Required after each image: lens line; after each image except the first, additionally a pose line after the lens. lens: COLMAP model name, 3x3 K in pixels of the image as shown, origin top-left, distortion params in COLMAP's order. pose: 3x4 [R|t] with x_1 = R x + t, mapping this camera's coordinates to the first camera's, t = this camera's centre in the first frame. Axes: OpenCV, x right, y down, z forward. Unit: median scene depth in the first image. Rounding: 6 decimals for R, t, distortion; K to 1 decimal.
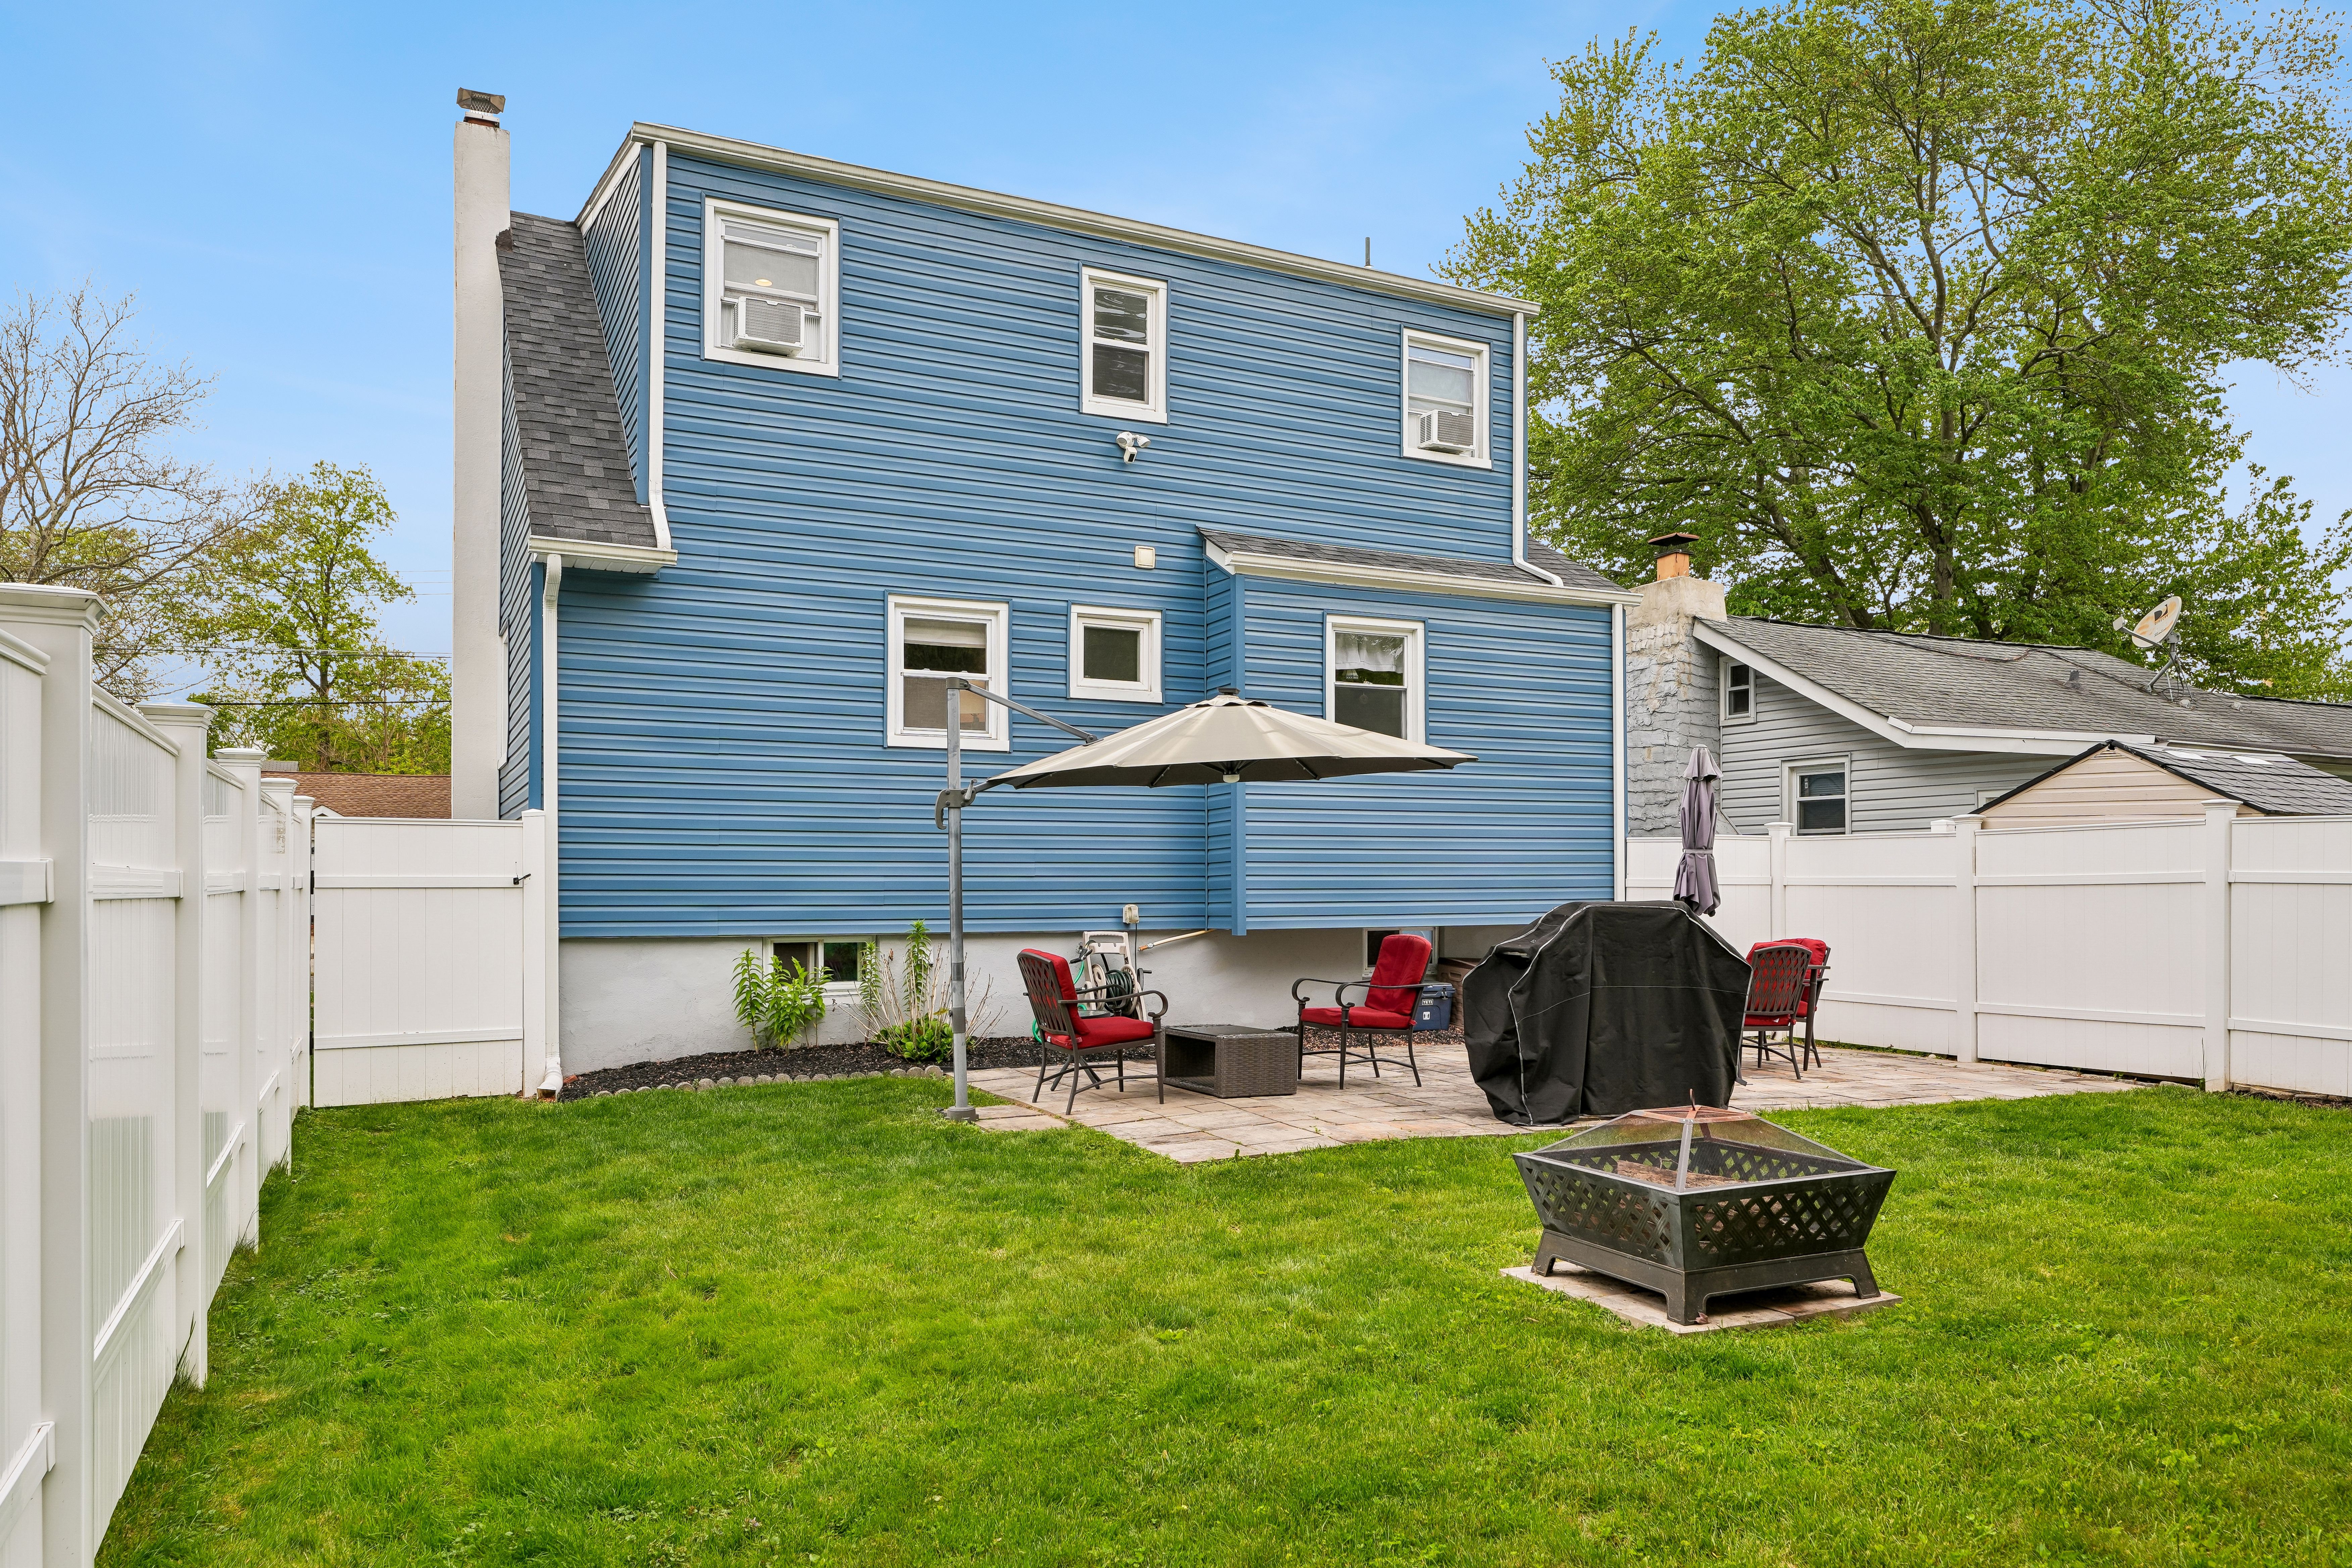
lens RADIAL K [[1588.7, 0, 1181.1], [0, 1588.7, 834.3], [0, 0, 1]] dist [-0.004543, -0.001001]
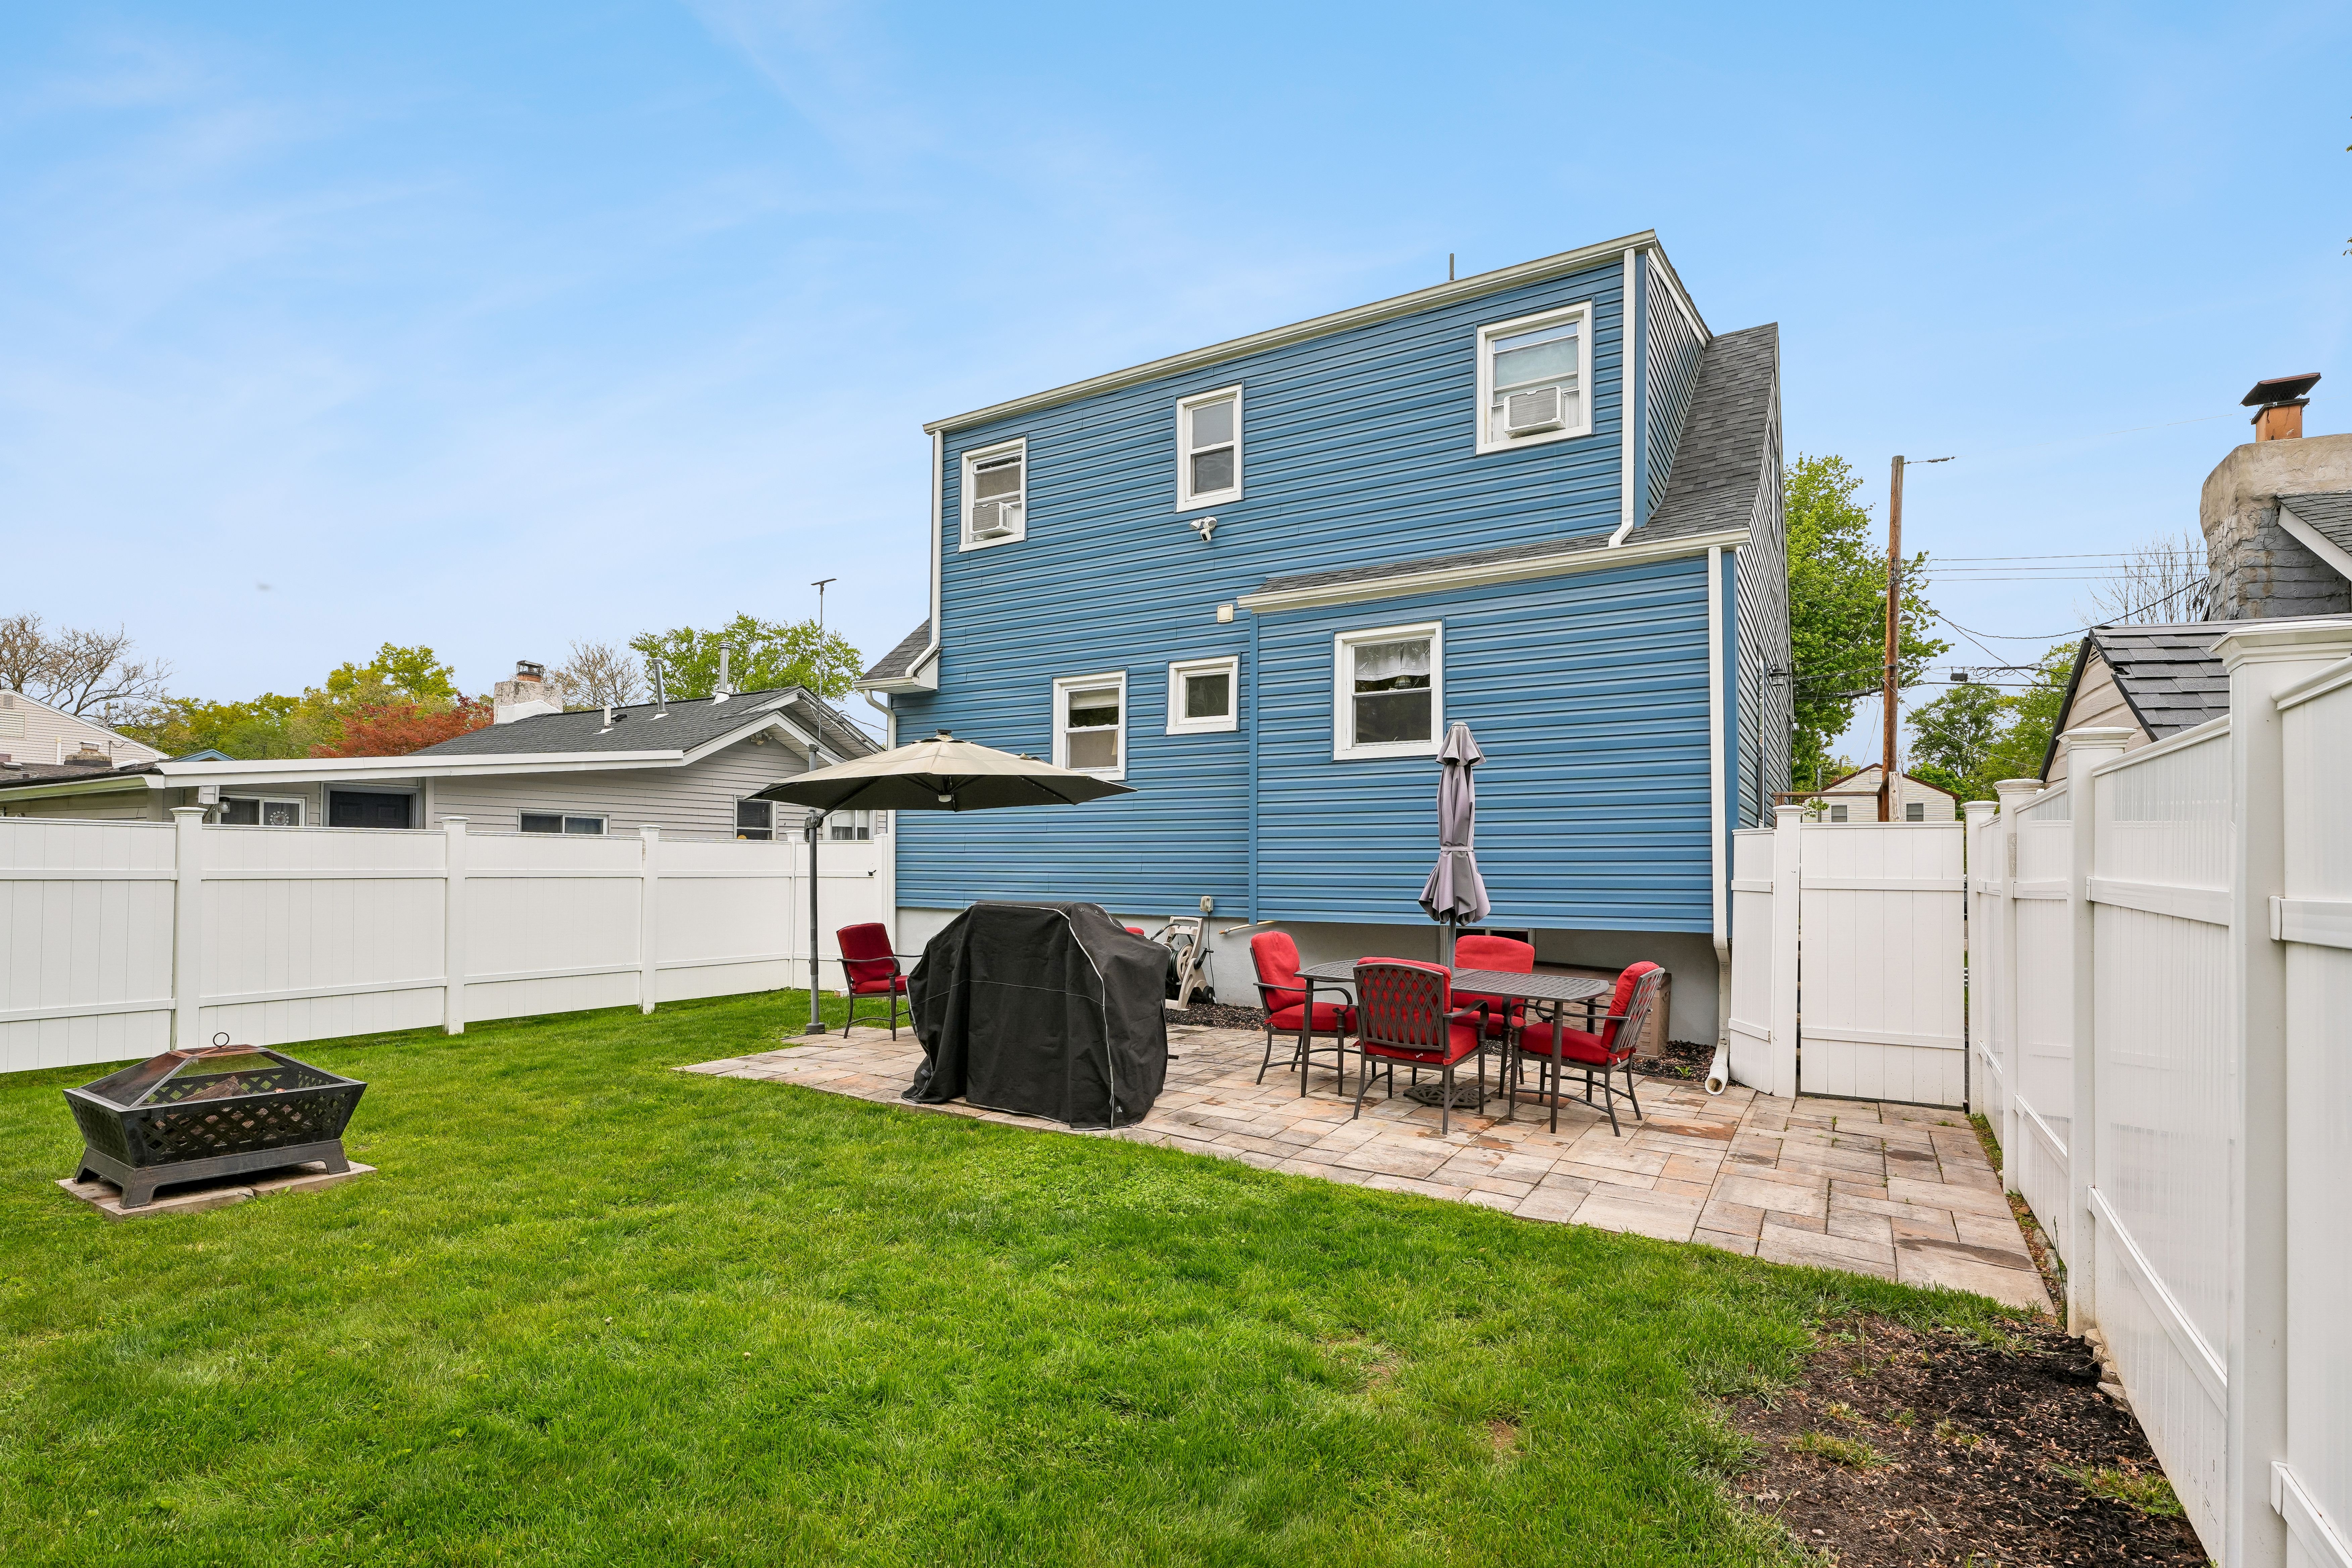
lens RADIAL K [[1114.1, 0, 1176.8], [0, 1114.1, 825.7], [0, 0, 1]] dist [0.001628, -0.000143]
pose [[0.541595, -0.029766, -0.840113, 0.678939], [0.019166, 0.999550, -0.023059, 0.008783], [0.840421, -0.003613, 0.541922, 0.502405]]
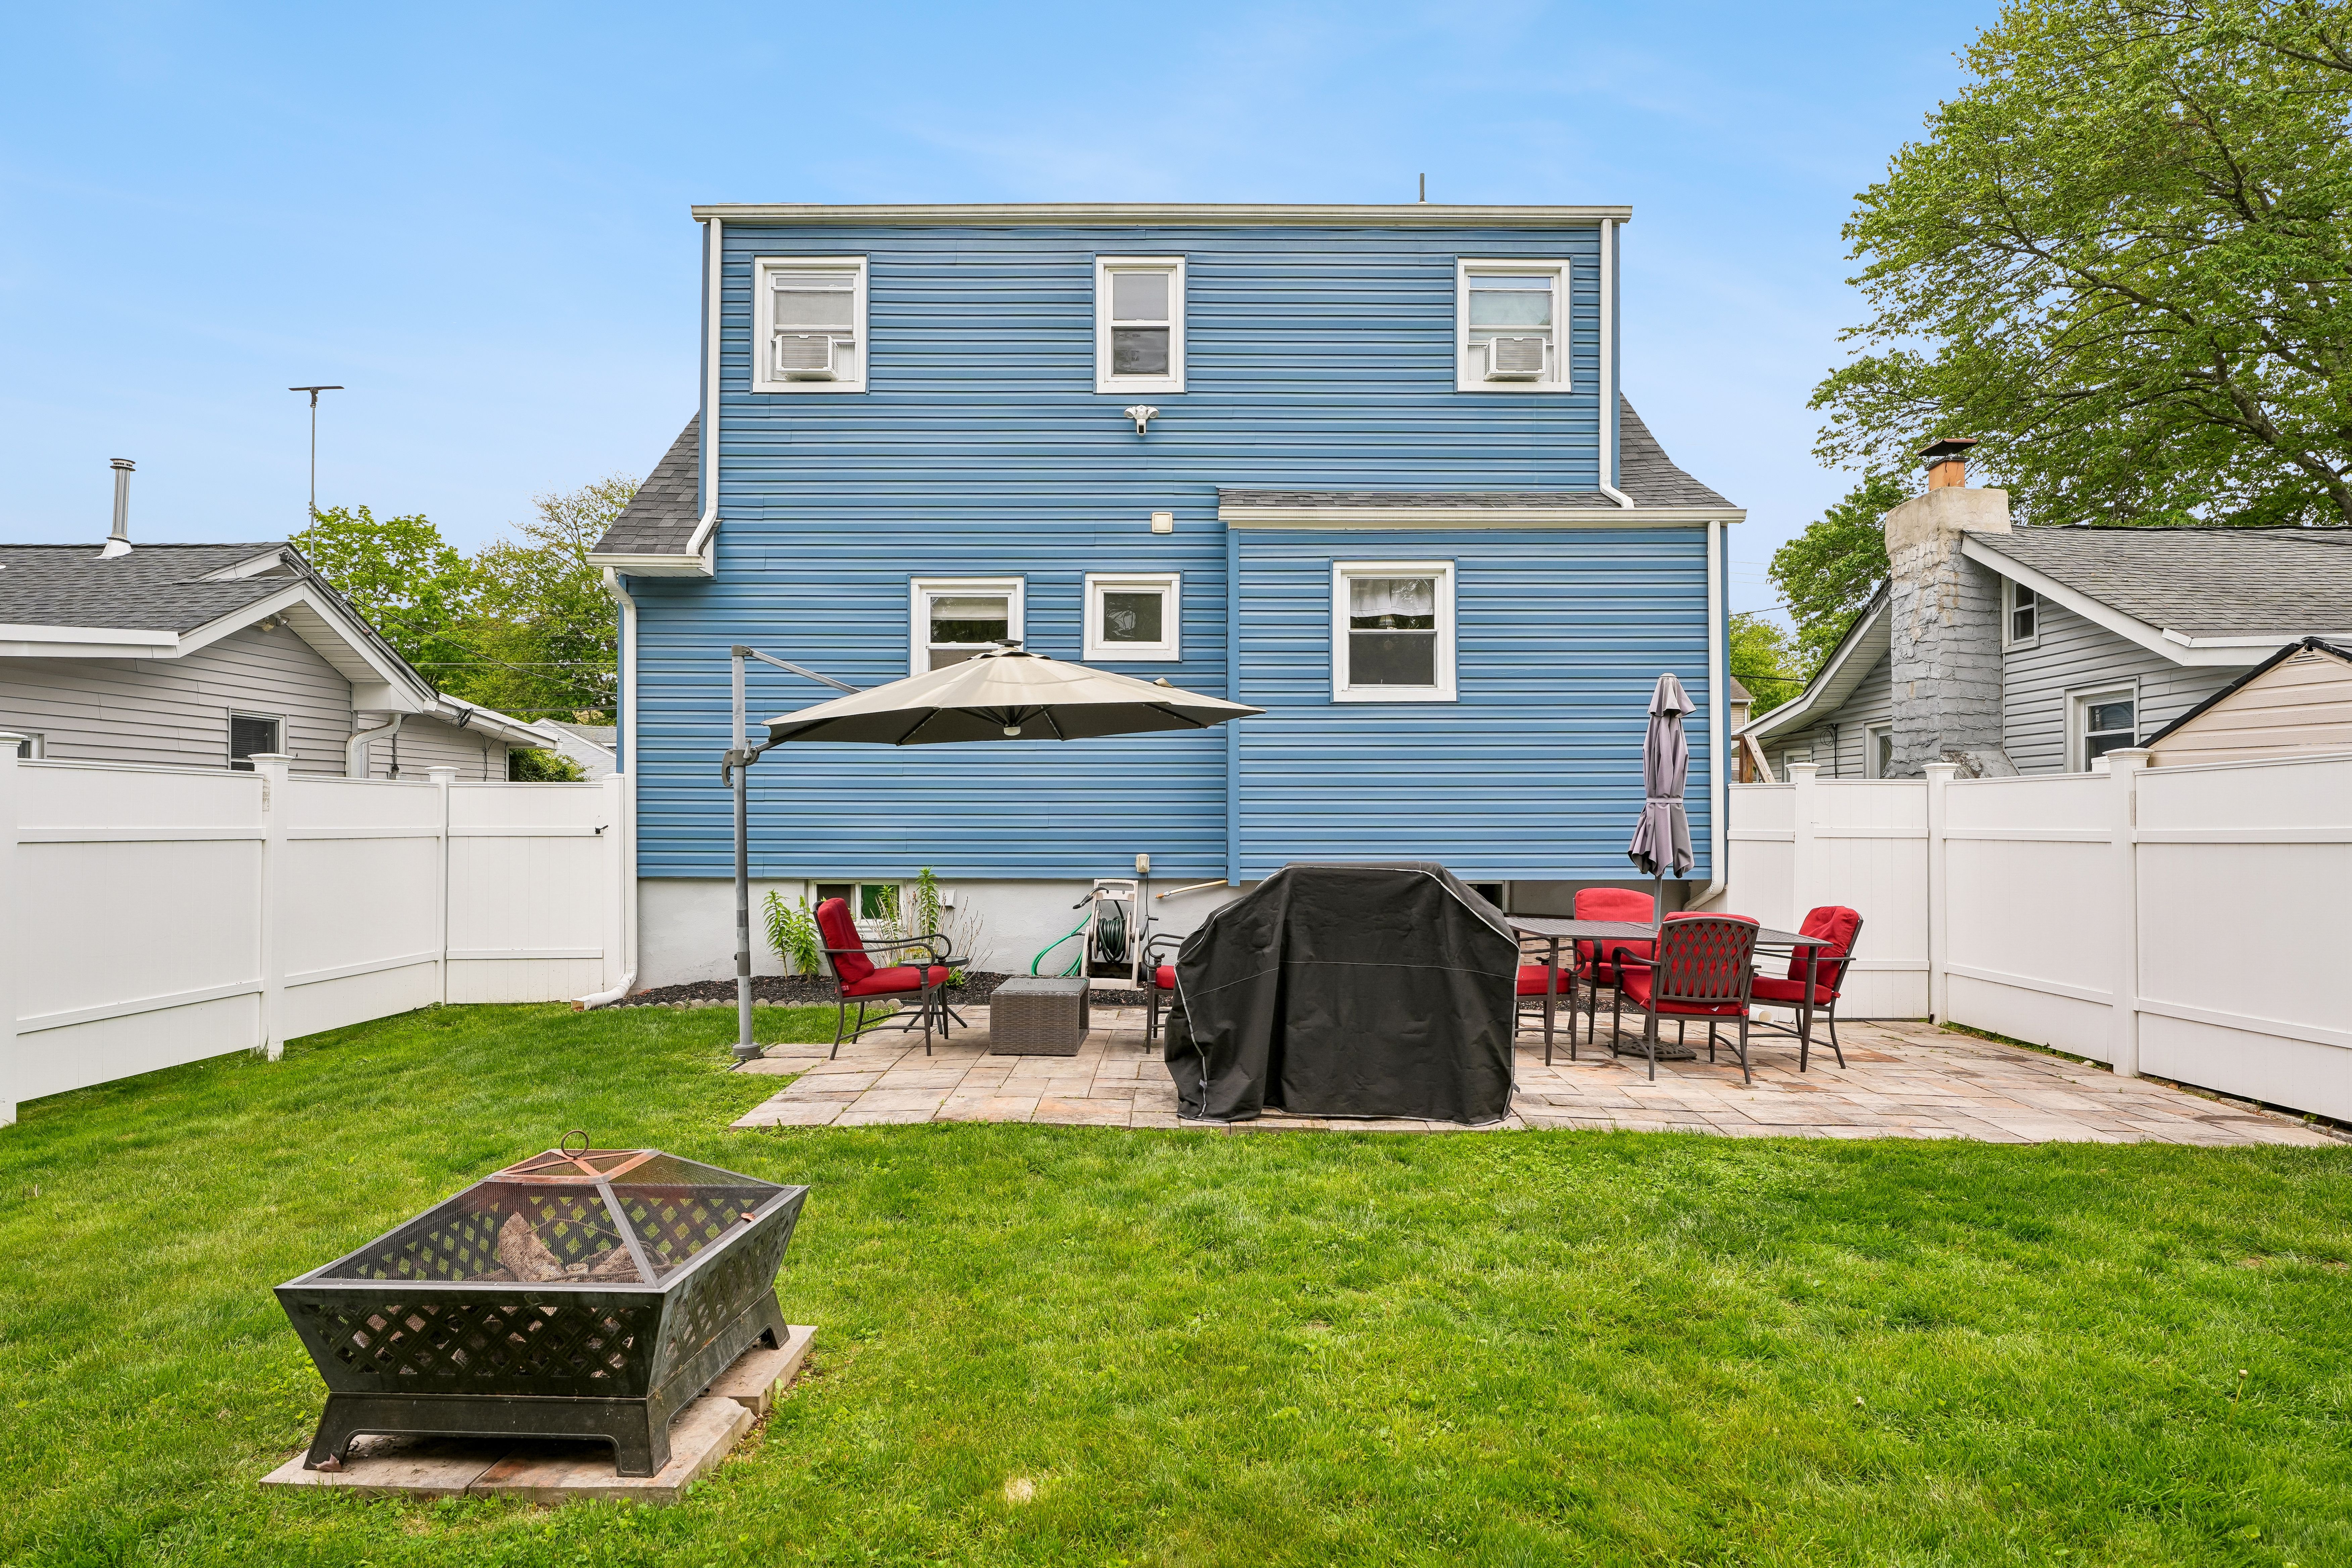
lens RADIAL K [[1272.9, 0, 1176.0], [0, 1272.9, 784.0], [0, 0, 1]] dist [-0.000394, -0.000227]
pose [[0.895031, -0.012652, -0.445824, 0.358965], [0.011922, 0.999919, -0.004441, 0.001856], [0.445844, -0.001340, 0.895109, 0.253003]]
